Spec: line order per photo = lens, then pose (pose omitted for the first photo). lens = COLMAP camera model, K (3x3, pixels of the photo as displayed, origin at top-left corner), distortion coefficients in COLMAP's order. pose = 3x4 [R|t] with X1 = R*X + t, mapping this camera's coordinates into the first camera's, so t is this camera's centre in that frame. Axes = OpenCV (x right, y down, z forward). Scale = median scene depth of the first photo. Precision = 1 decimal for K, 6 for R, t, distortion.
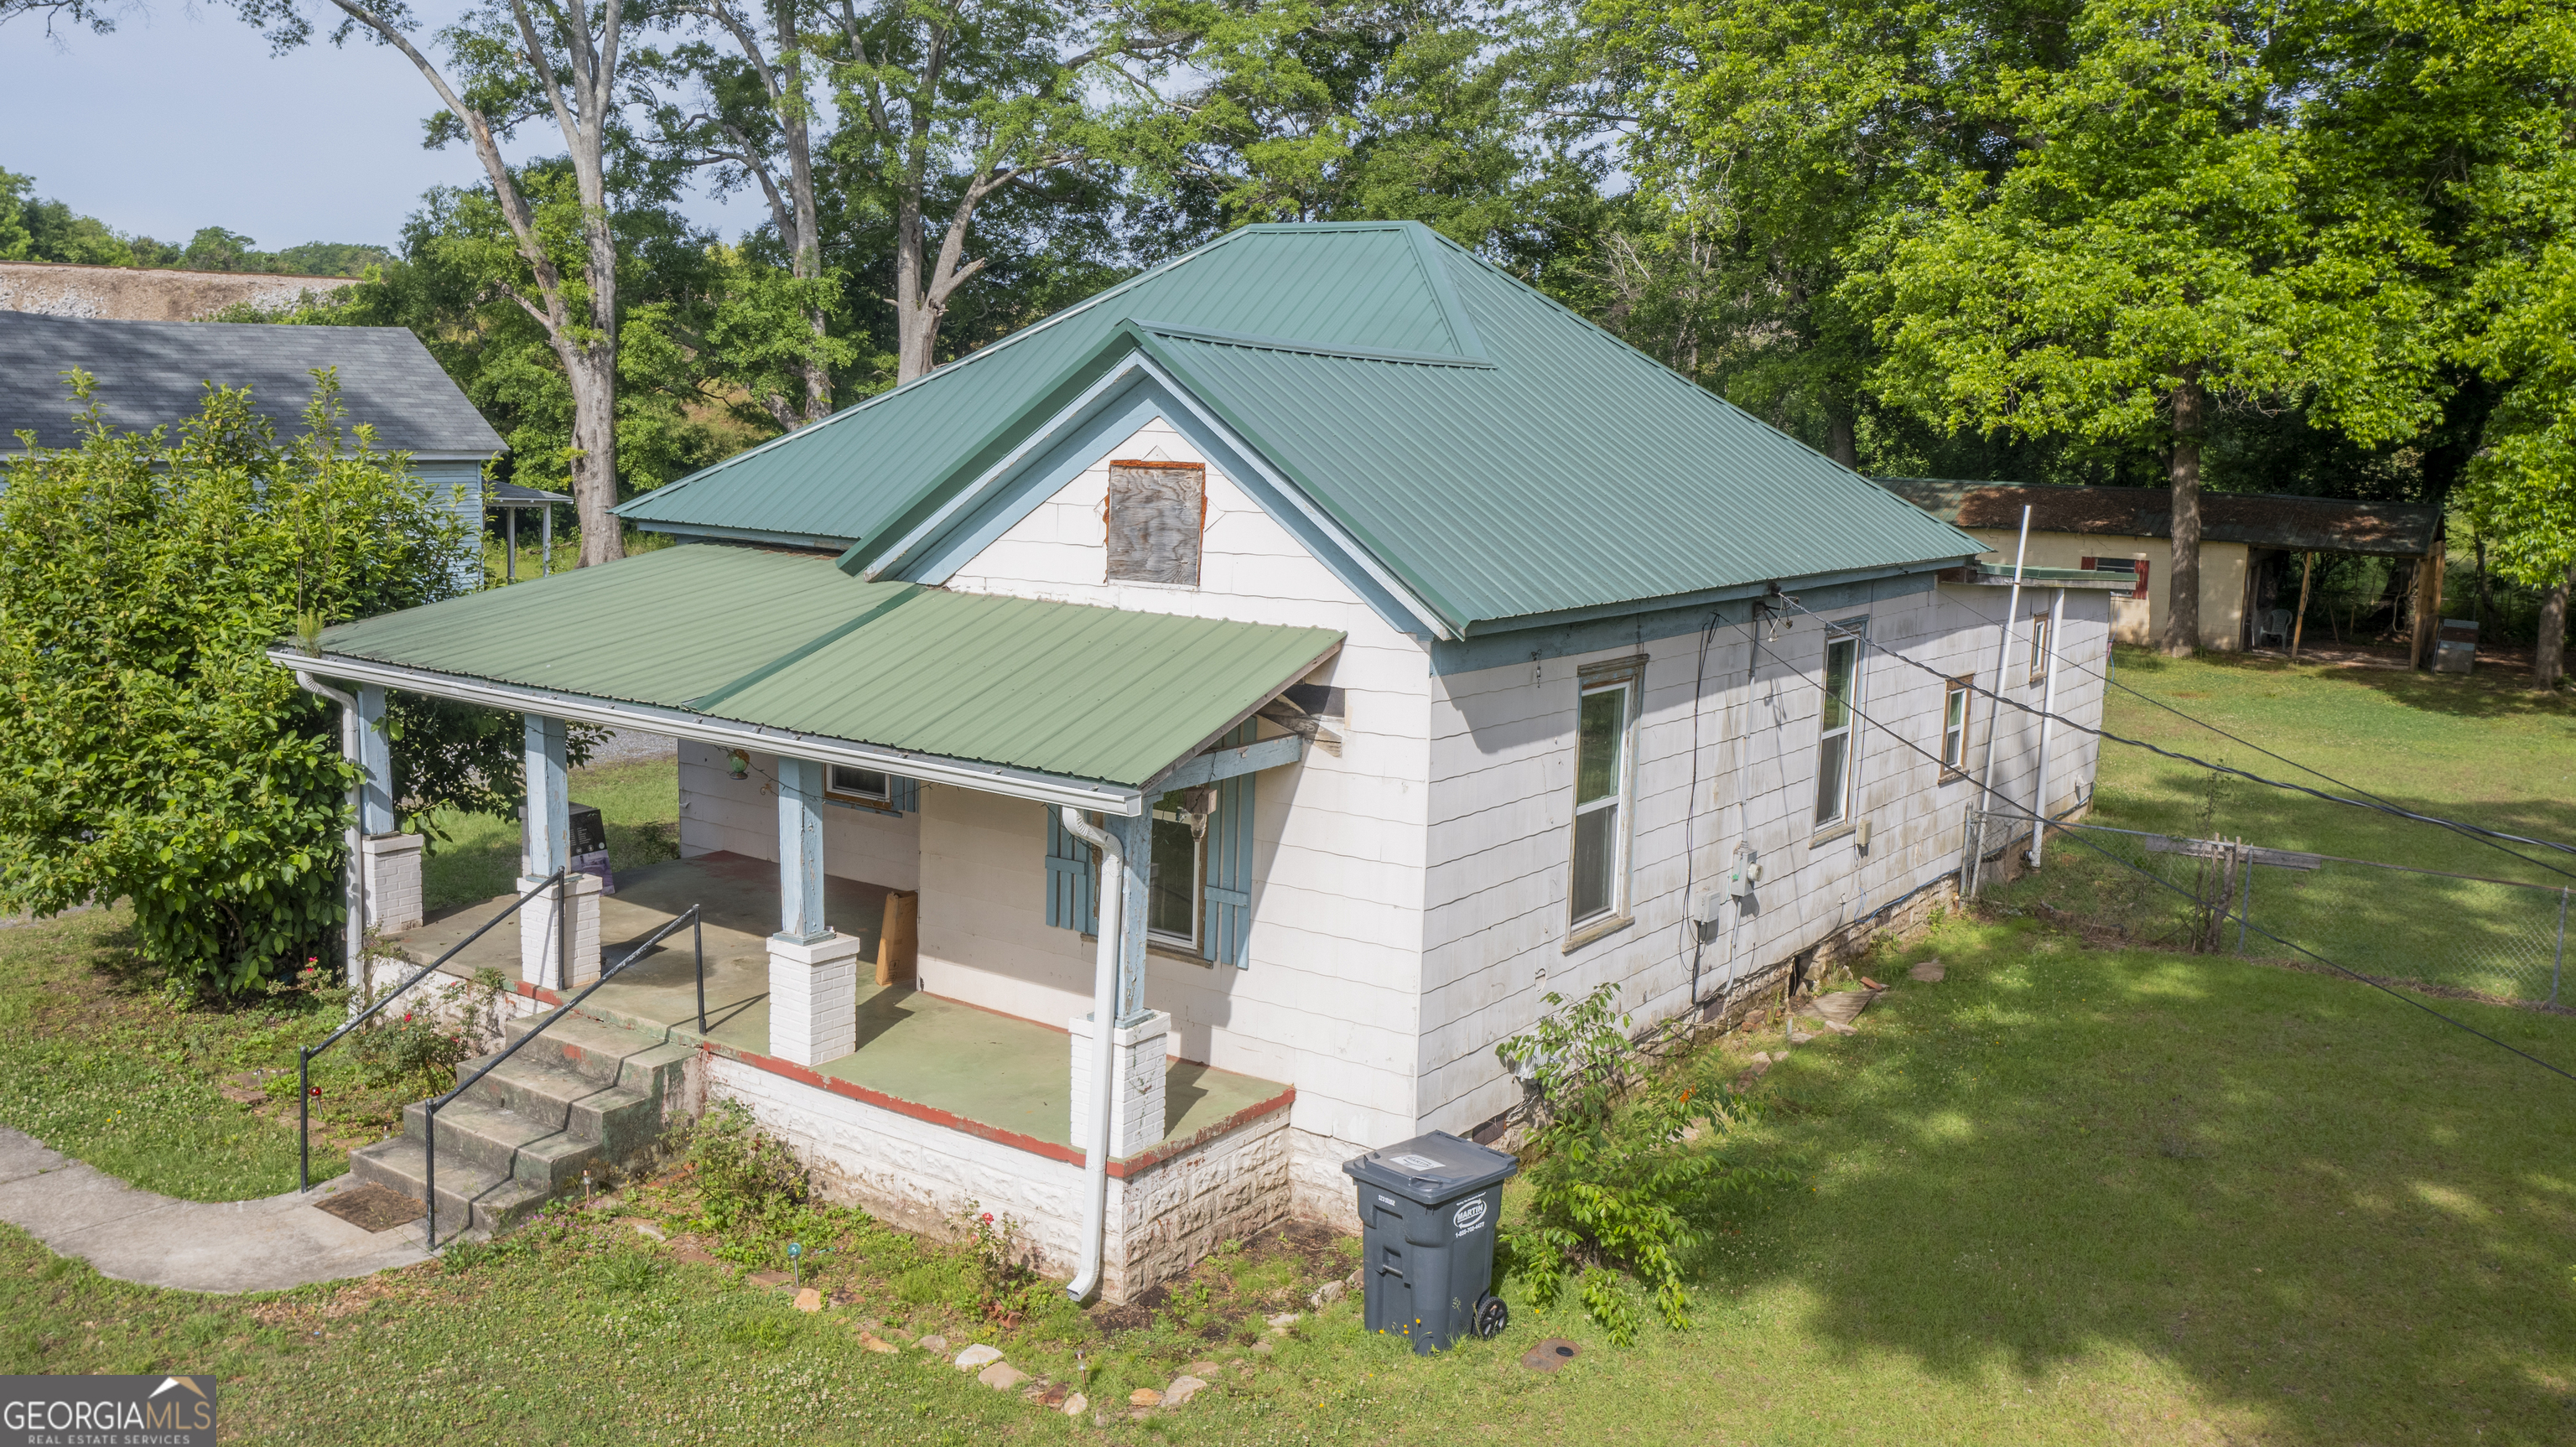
lens RADIAL K [[2065.1, 0, 1289.0], [0, 2065.1, 729.8], [0, 0, 1]] dist [-0.015782, 0.028707]
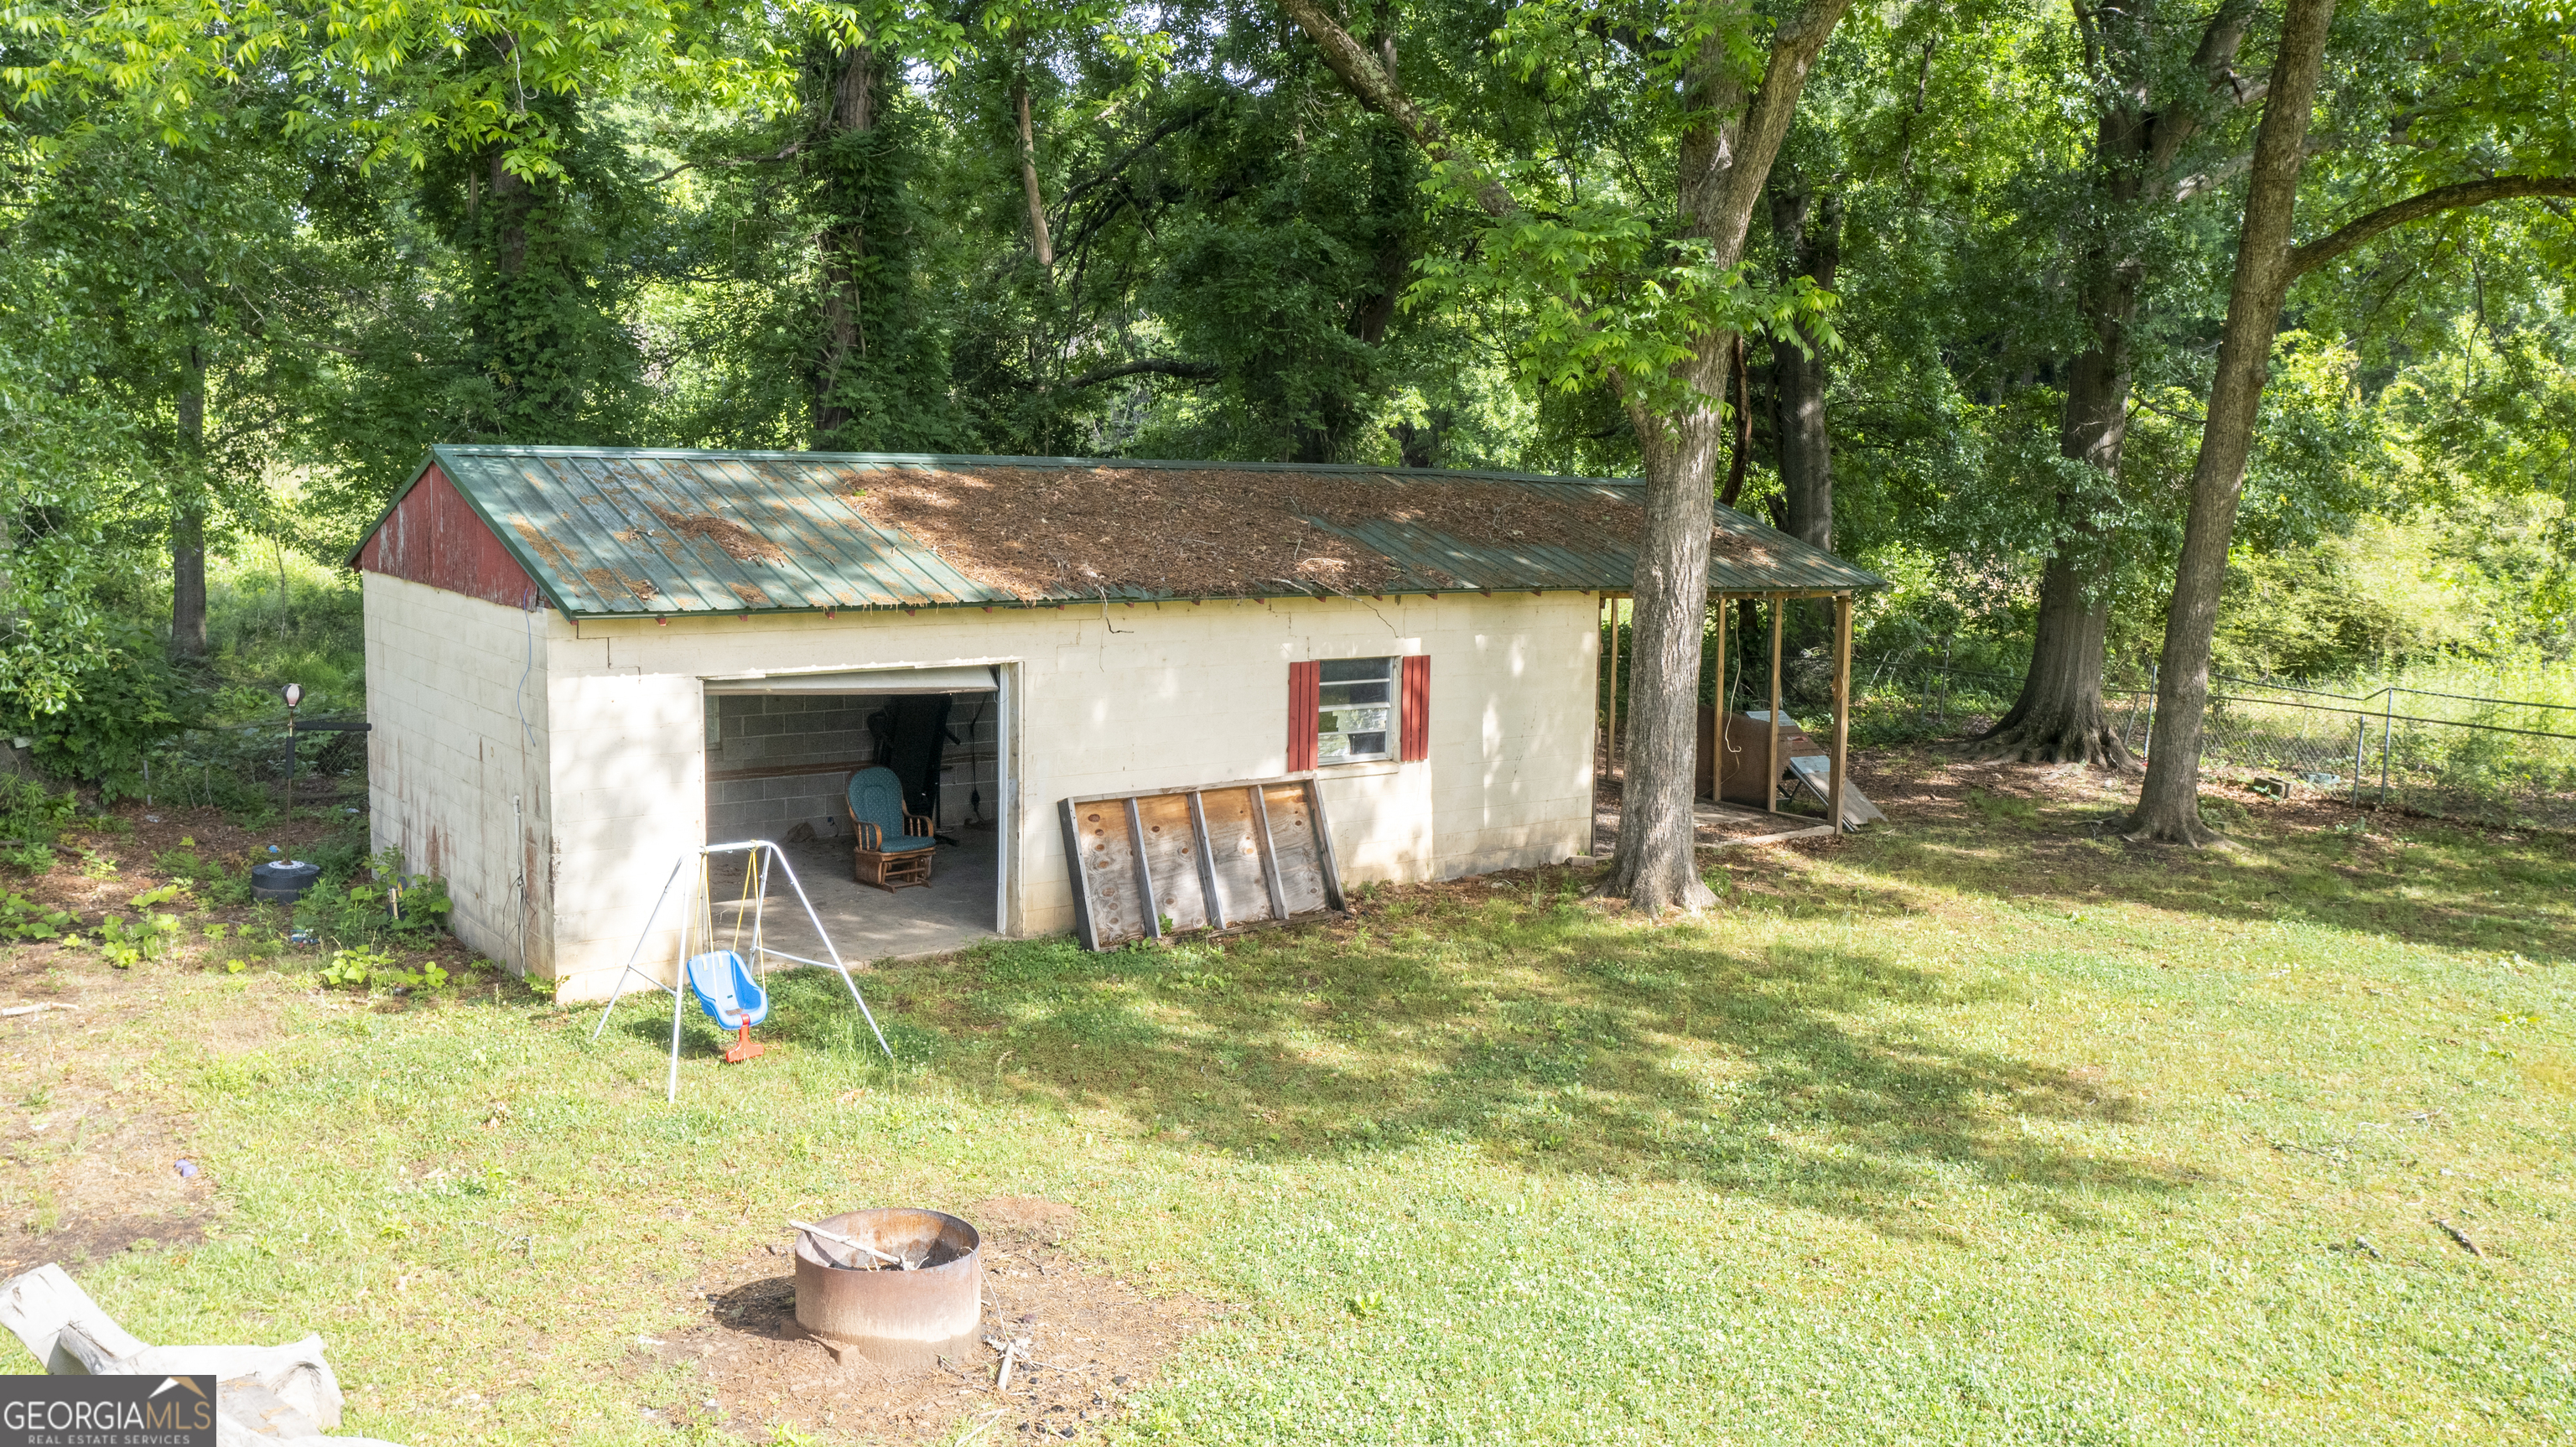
lens RADIAL K [[2065.1, 0, 1289.2], [0, 2065.1, 718.3], [0, 0, 1]] dist [-0.015782, 0.028707]
pose [[0.335824, -0.135887, 0.932071, 0.086277], [0.136437, 0.986121, 0.094608, -0.144198], [-0.931991, 0.095397, 0.349703, 1.181974]]
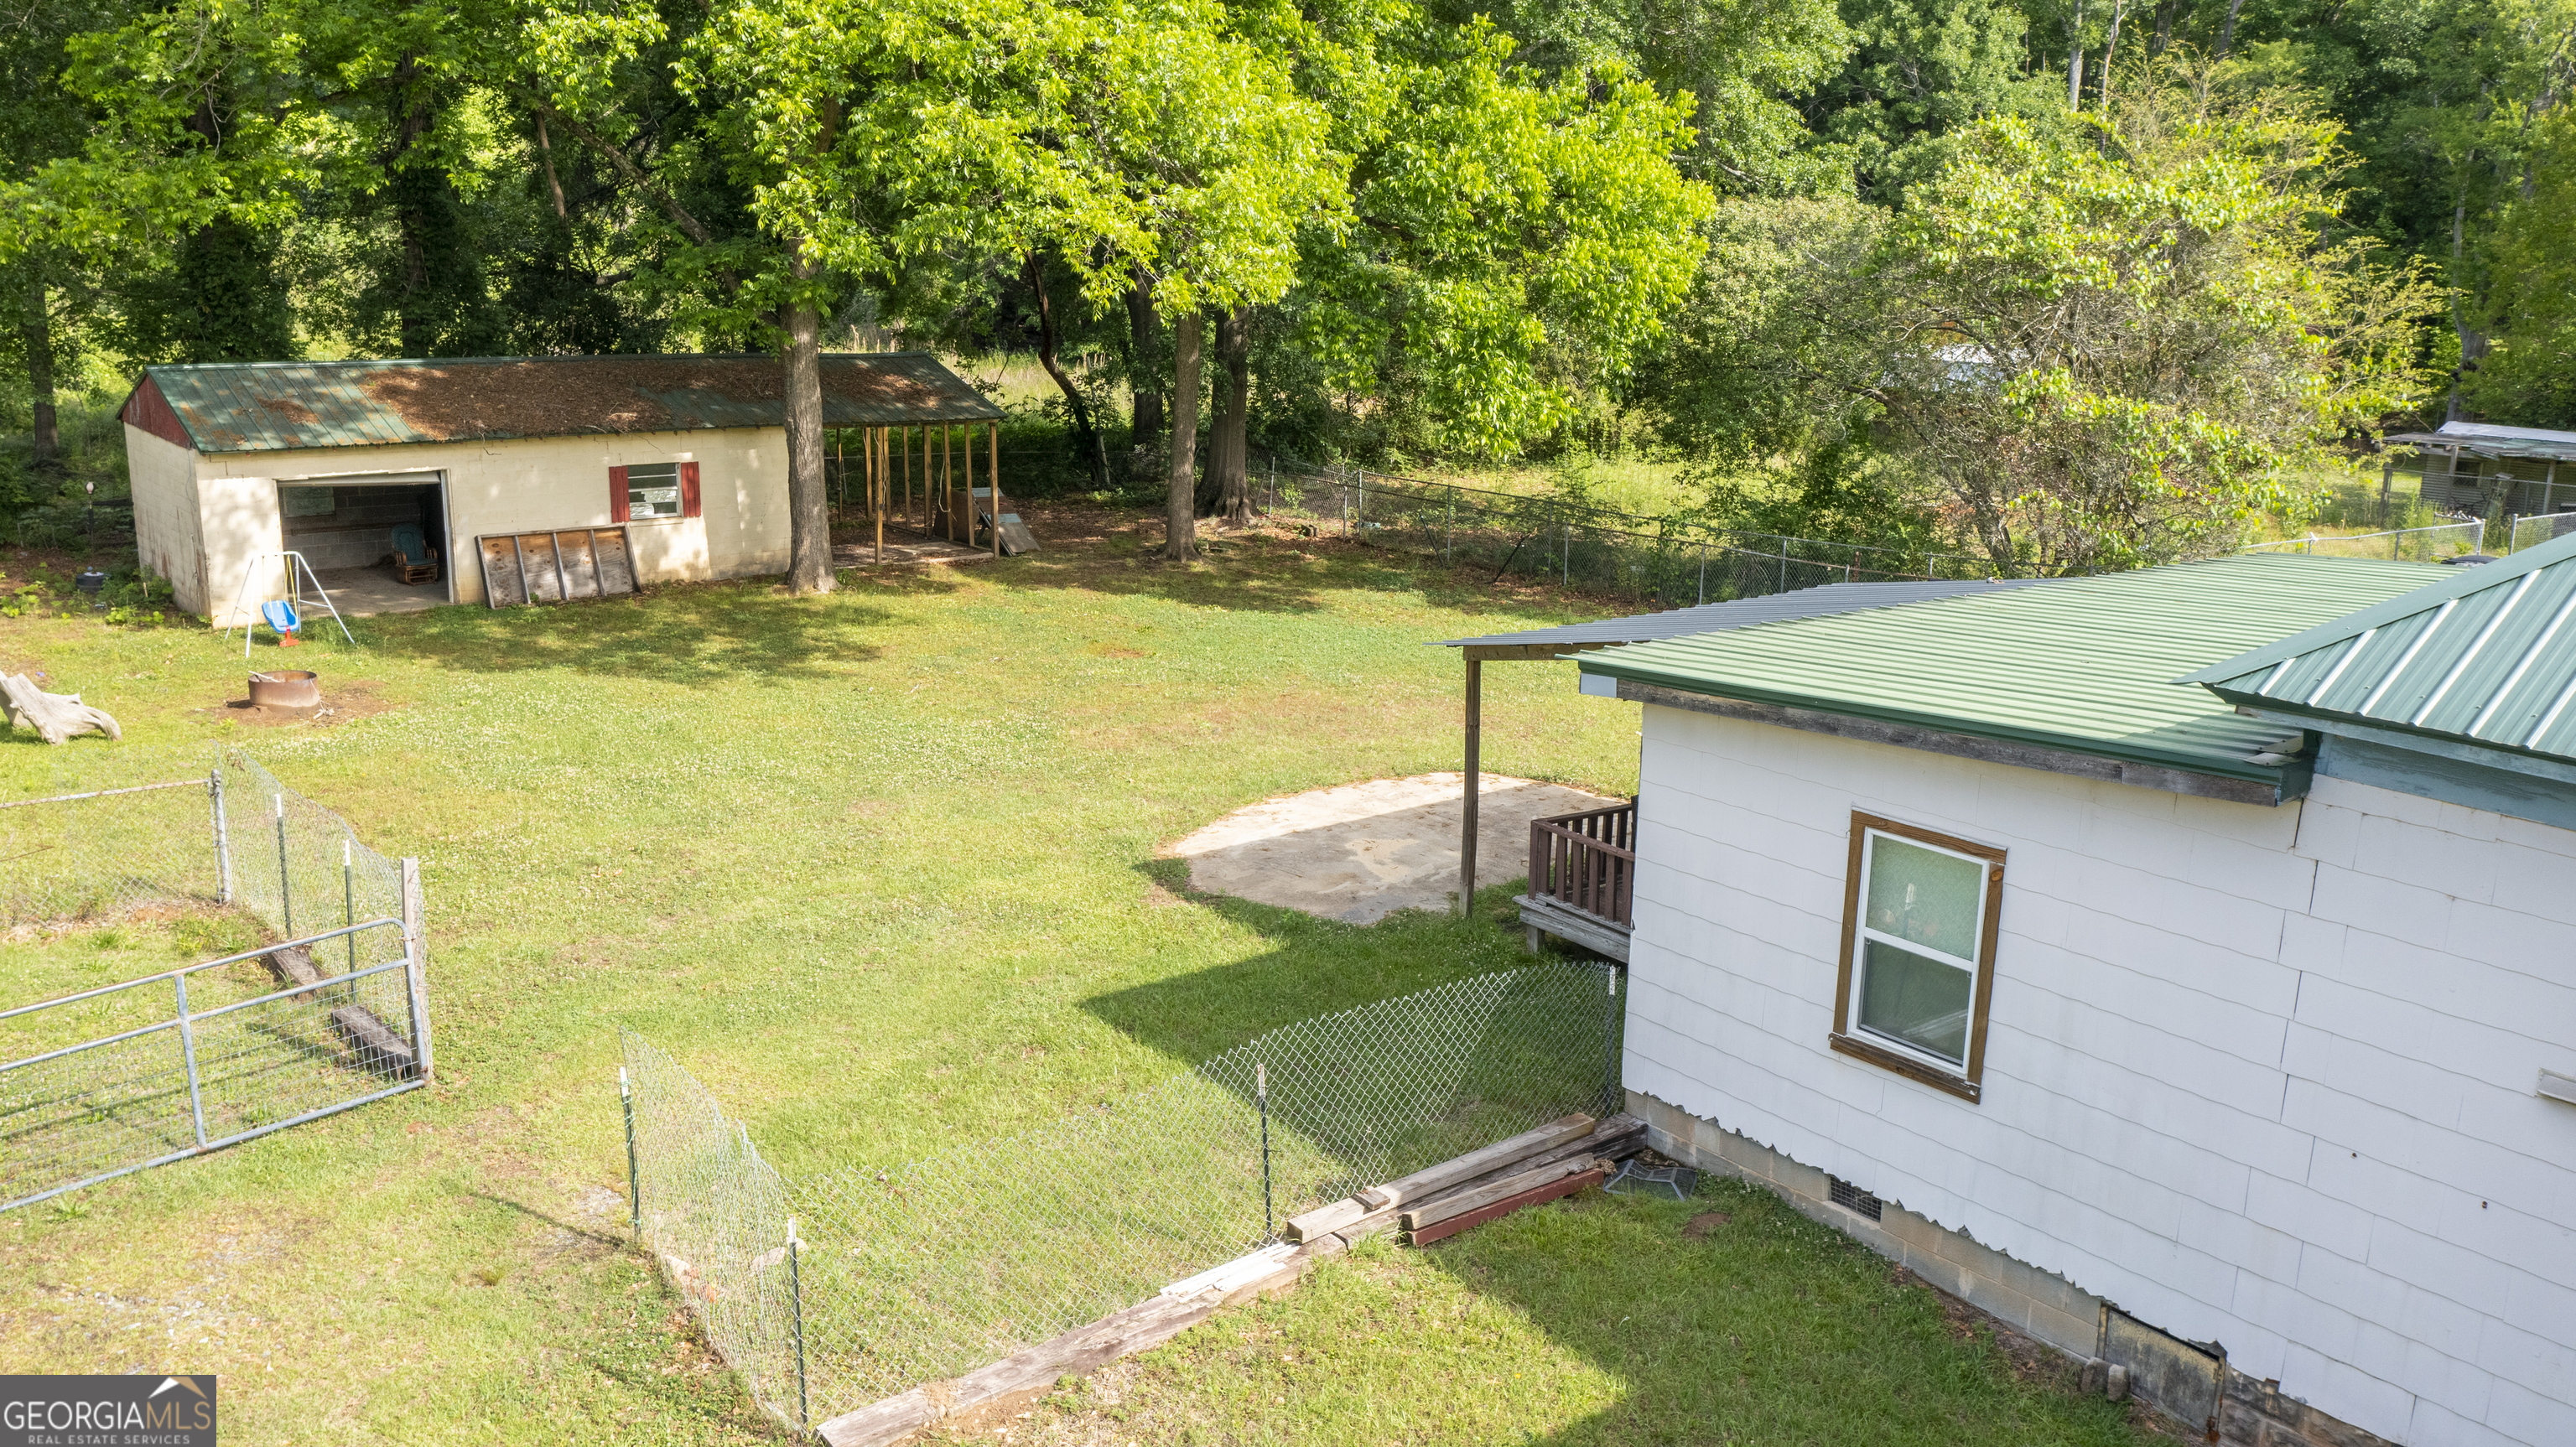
lens RADIAL K [[2065.1, 0, 1294.9], [0, 2065.1, 731.5], [0, 0, 1]] dist [-0.015782, 0.028707]
pose [[0.298472, -0.245766, 0.922233, -0.254226], [0.139290, 0.967148, 0.212656, -0.150762], [-0.944200, 0.064986, 0.322899, 0.774124]]
